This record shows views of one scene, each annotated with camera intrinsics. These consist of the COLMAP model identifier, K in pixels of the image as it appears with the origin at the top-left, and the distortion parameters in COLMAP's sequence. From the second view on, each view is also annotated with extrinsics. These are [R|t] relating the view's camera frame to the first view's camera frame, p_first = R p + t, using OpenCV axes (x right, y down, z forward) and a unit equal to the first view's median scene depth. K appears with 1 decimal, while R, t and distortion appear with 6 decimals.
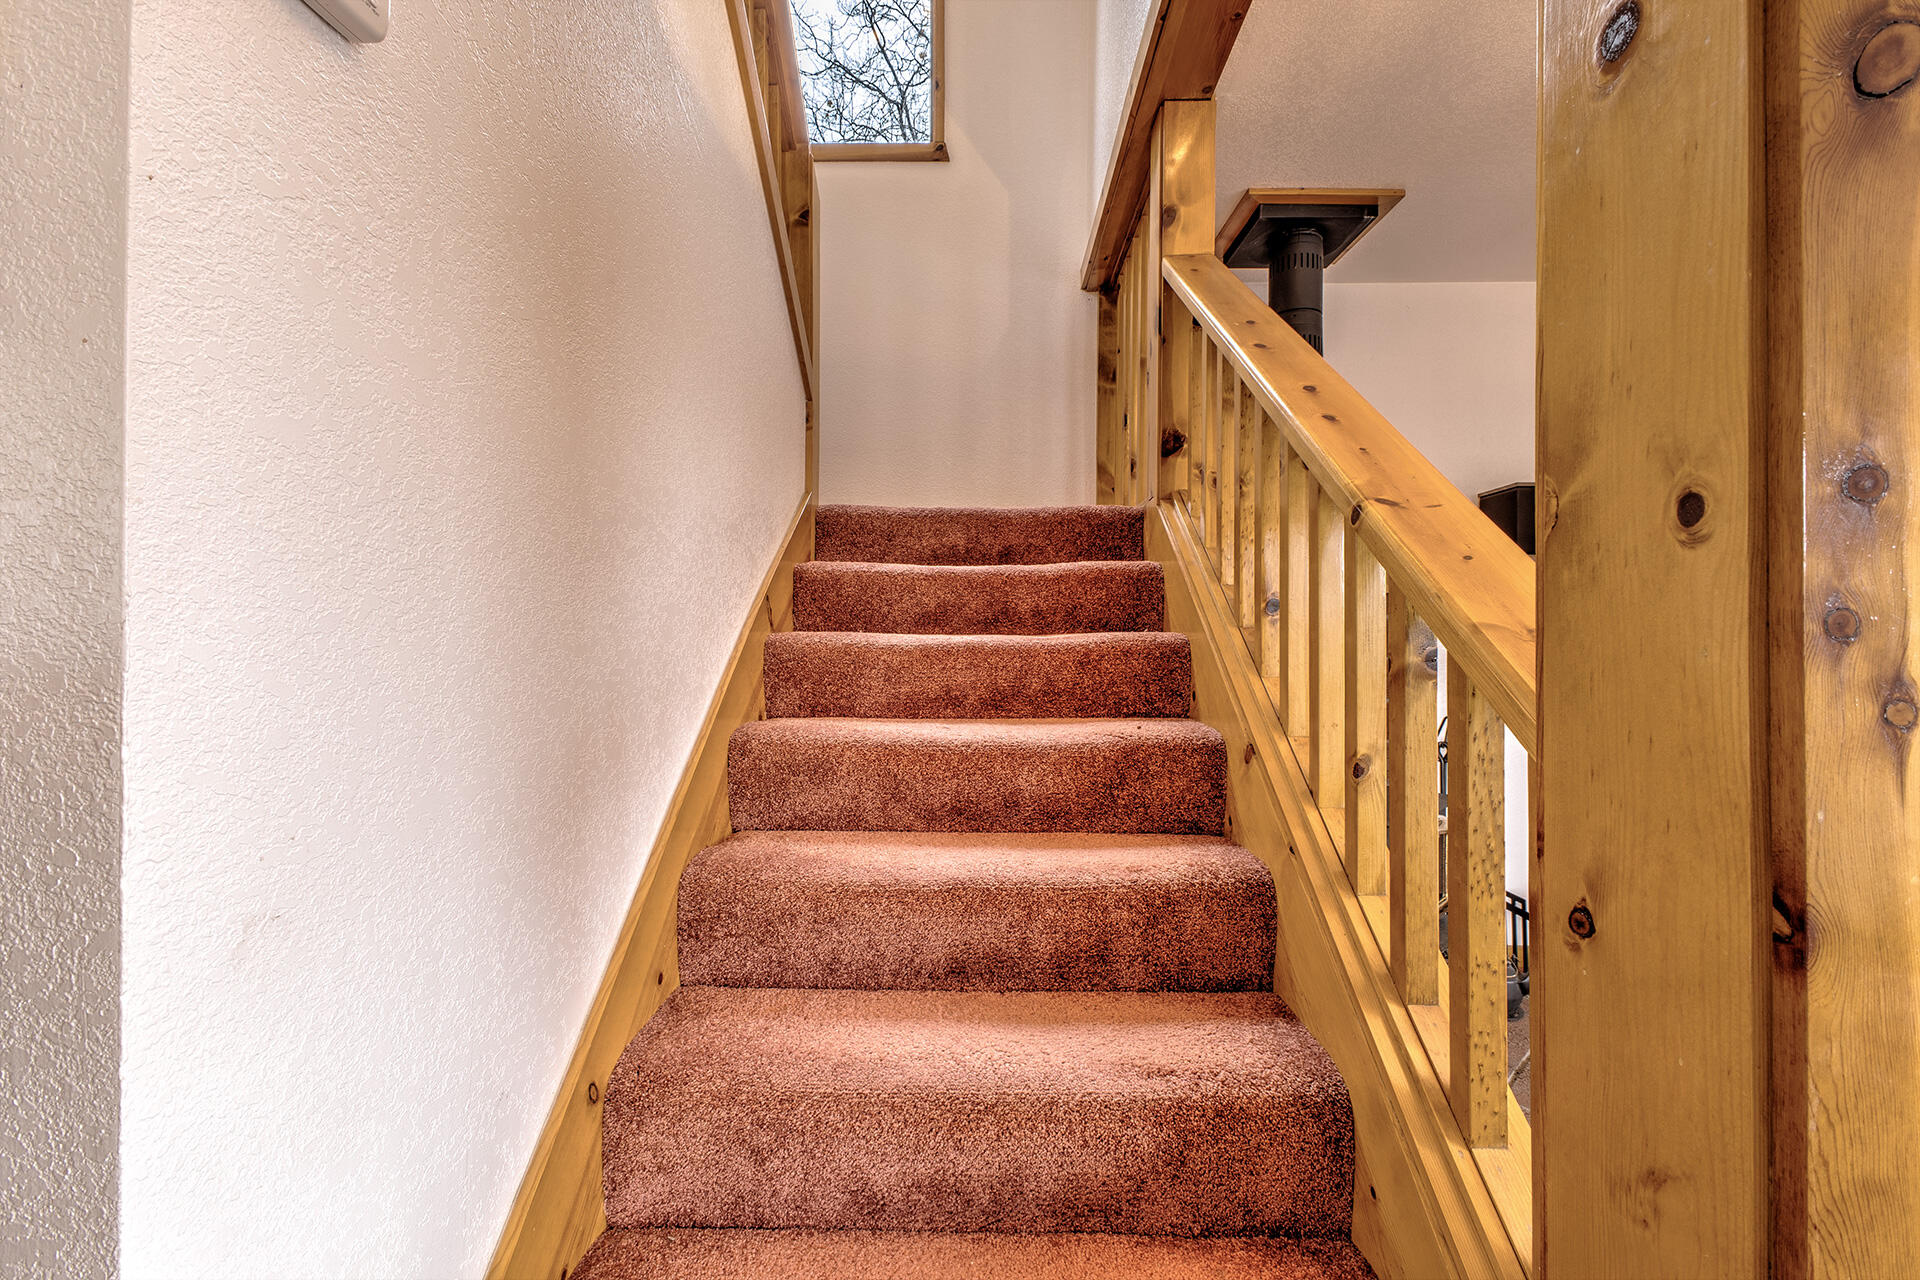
lens RADIAL K [[811.2, 0, 965.8], [0, 811.2, 632.8], [0, 0, 1]] dist [0.005810, 0.000352]
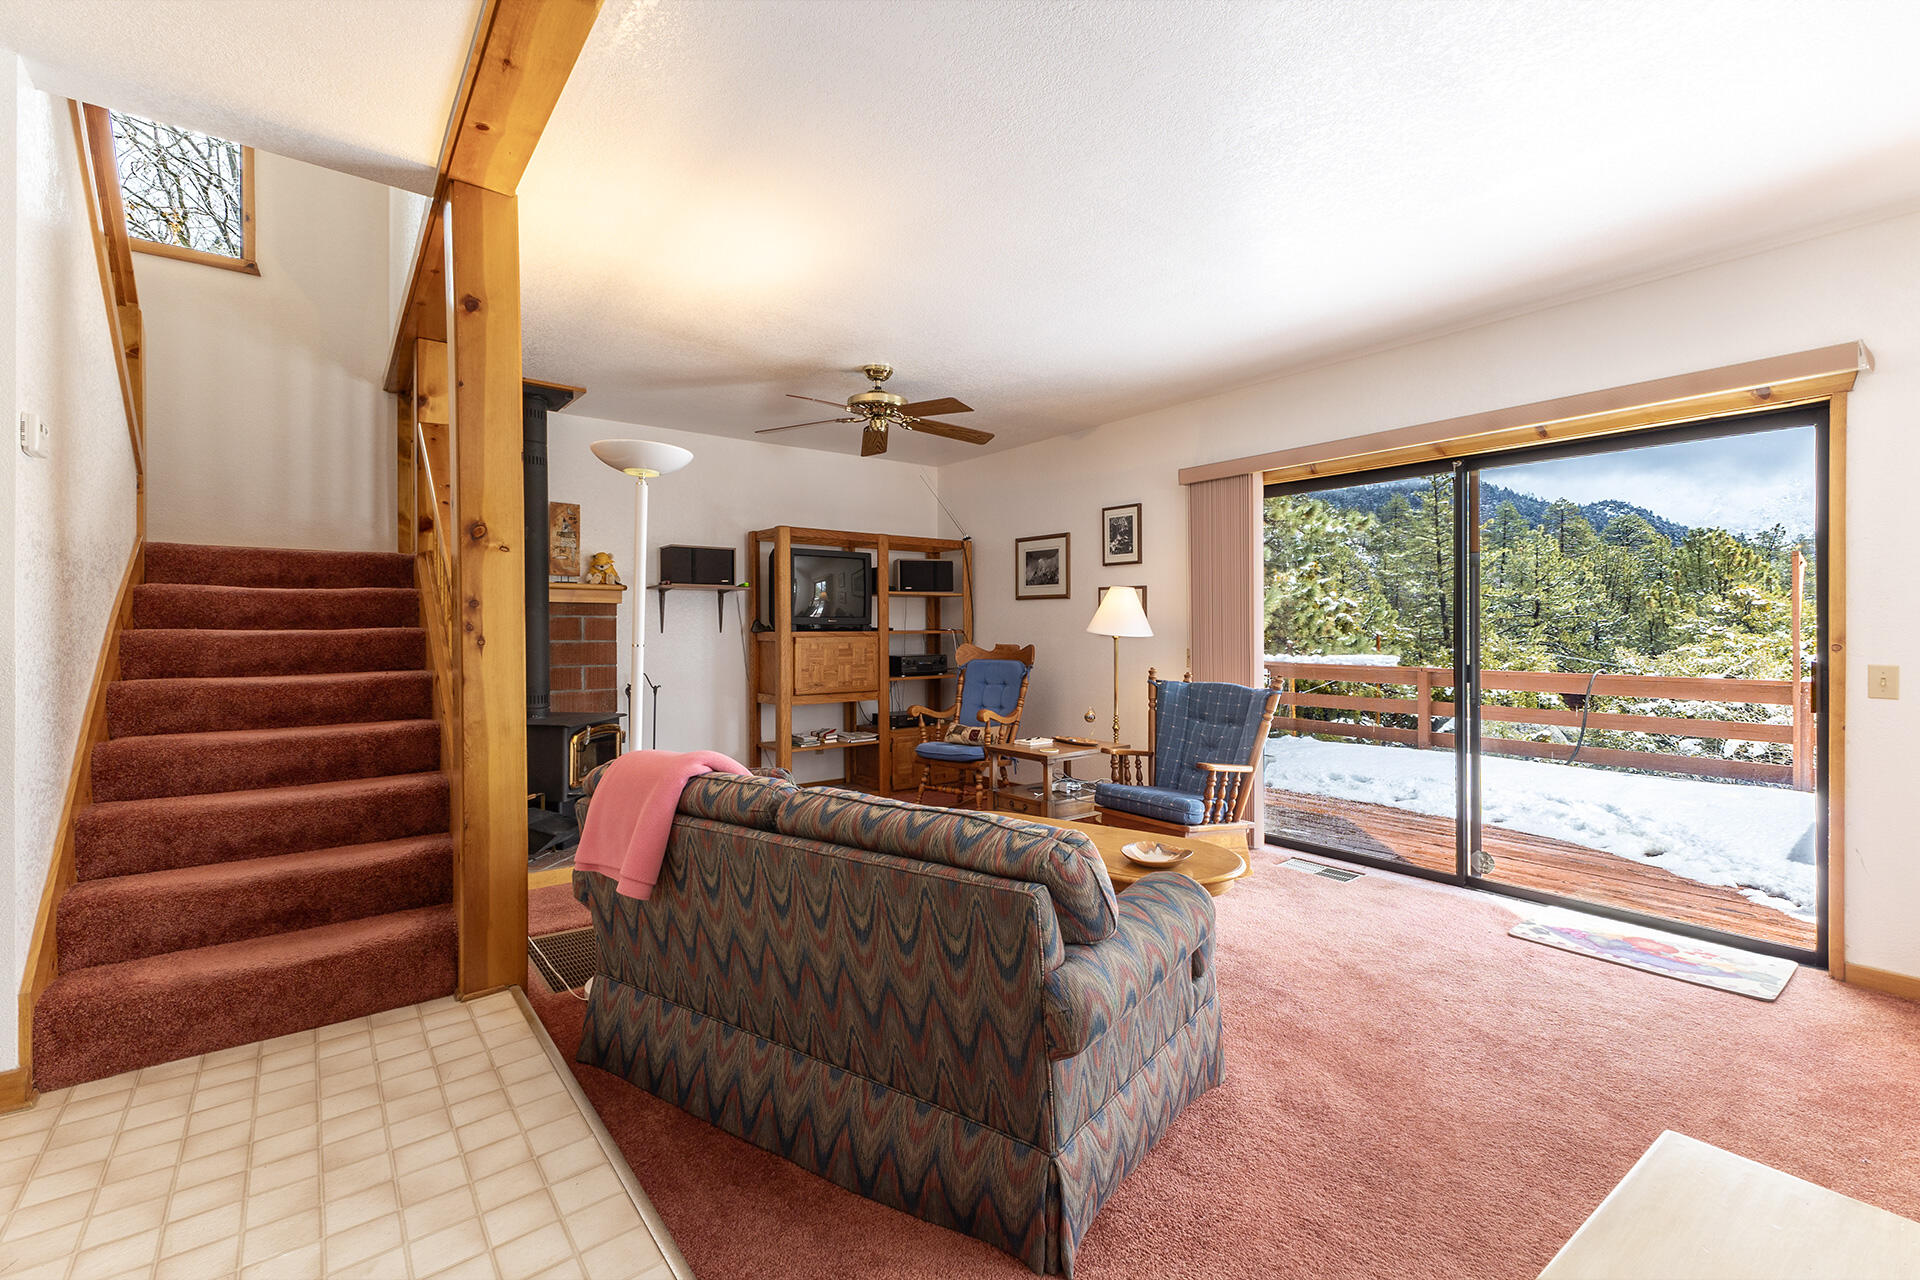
lens RADIAL K [[811.2, 0, 965.8], [0, 811.2, 632.8], [0, 0, 1]] dist [0.005810, 0.000352]
pose [[0.768820, -0.008745, 0.639405, 0.017048], [0.002786, 0.999943, 0.010326, -0.005540], [-0.639459, -0.006157, 0.768800, -1.401991]]
